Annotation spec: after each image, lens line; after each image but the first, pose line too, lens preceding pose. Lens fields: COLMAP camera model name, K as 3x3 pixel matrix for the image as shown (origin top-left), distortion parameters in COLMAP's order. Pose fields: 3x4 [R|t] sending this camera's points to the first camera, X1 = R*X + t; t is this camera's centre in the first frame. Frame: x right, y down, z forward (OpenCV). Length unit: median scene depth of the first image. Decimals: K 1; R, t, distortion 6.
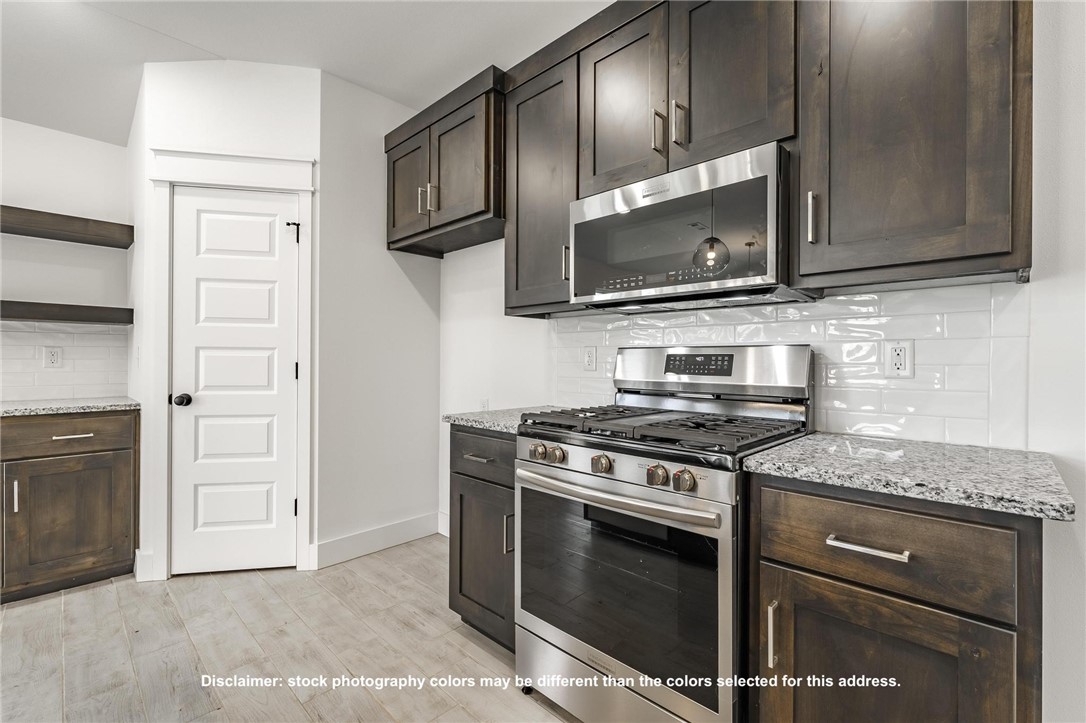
lens RADIAL K [[471.2, 0, 549.6], [0, 471.2, 361.9], [0, 0, 1]] dist [-0.001211, 0.000906]
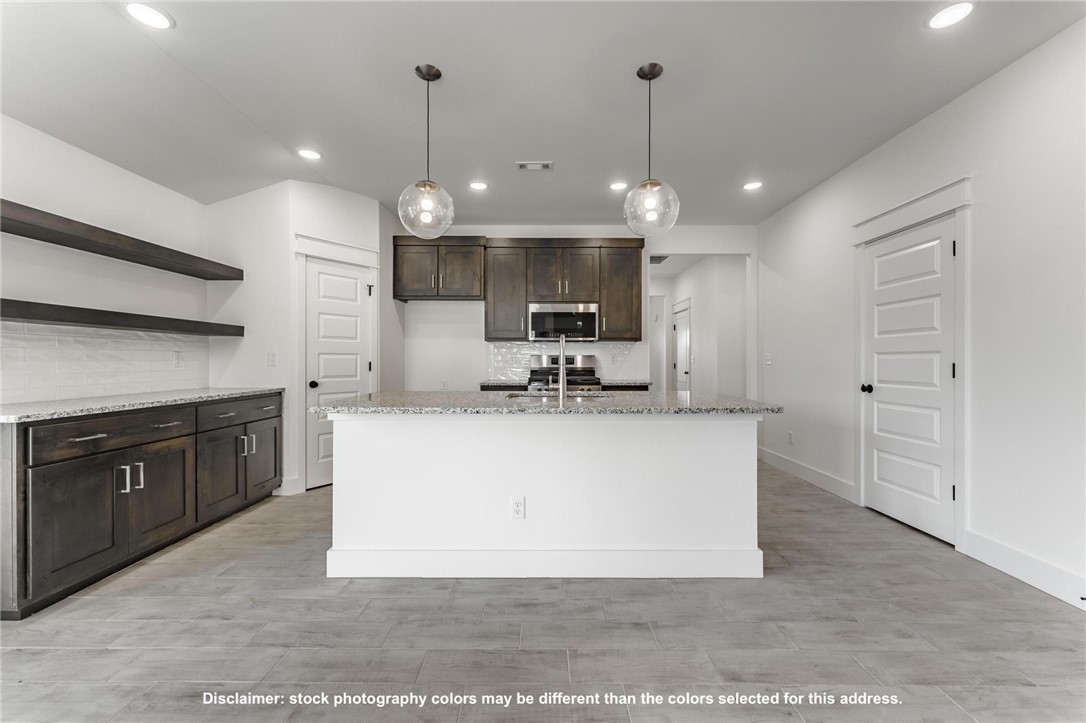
lens RADIAL K [[430.9, 0, 546.3], [0, 430.9, 360.4], [0, 0, 1]] dist [0.003379, 0.000290]
pose [[0.718694, -0.006186, 0.695299, -1.248366], [0.004771, 0.999981, 0.003966, -0.007670], [-0.695310, 0.000467, 0.718709, -0.689092]]
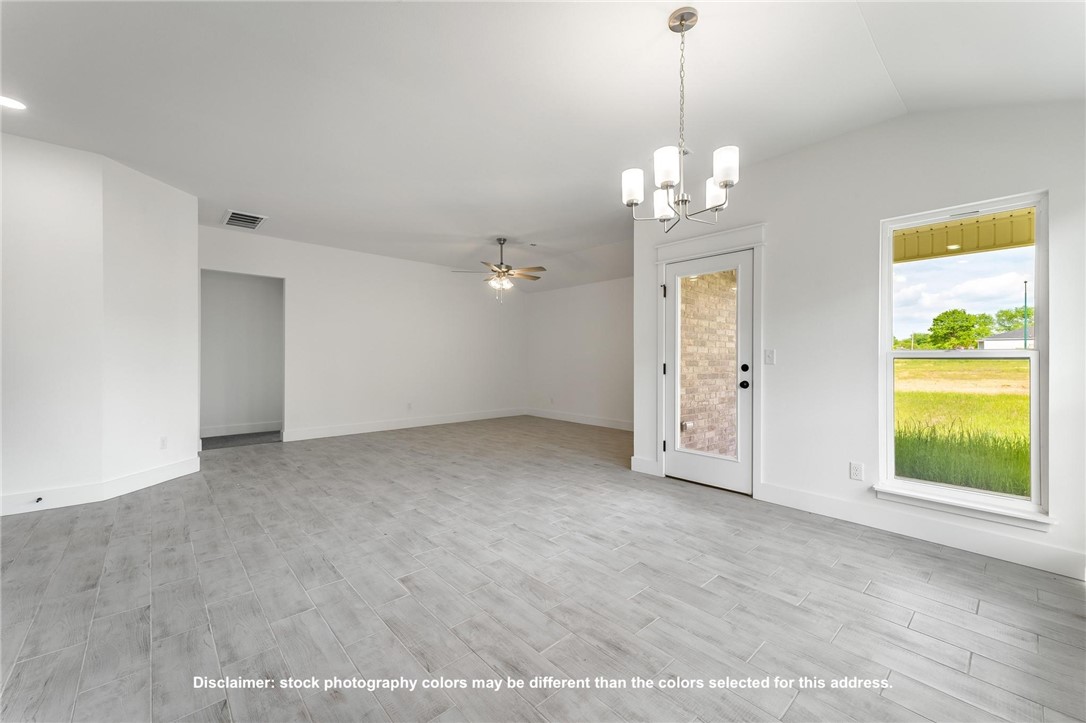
lens RADIAL K [[430.9, 0, 549.8], [0, 430.9, 359.0], [0, 0, 1]] dist [0.003379, 0.000290]
pose [[-0.998554, -0.010549, 0.052712, -1.570714], [-0.010399, 0.999941, 0.003118, -0.005988], [-0.052741, 0.002565, -0.998605, 0.386923]]
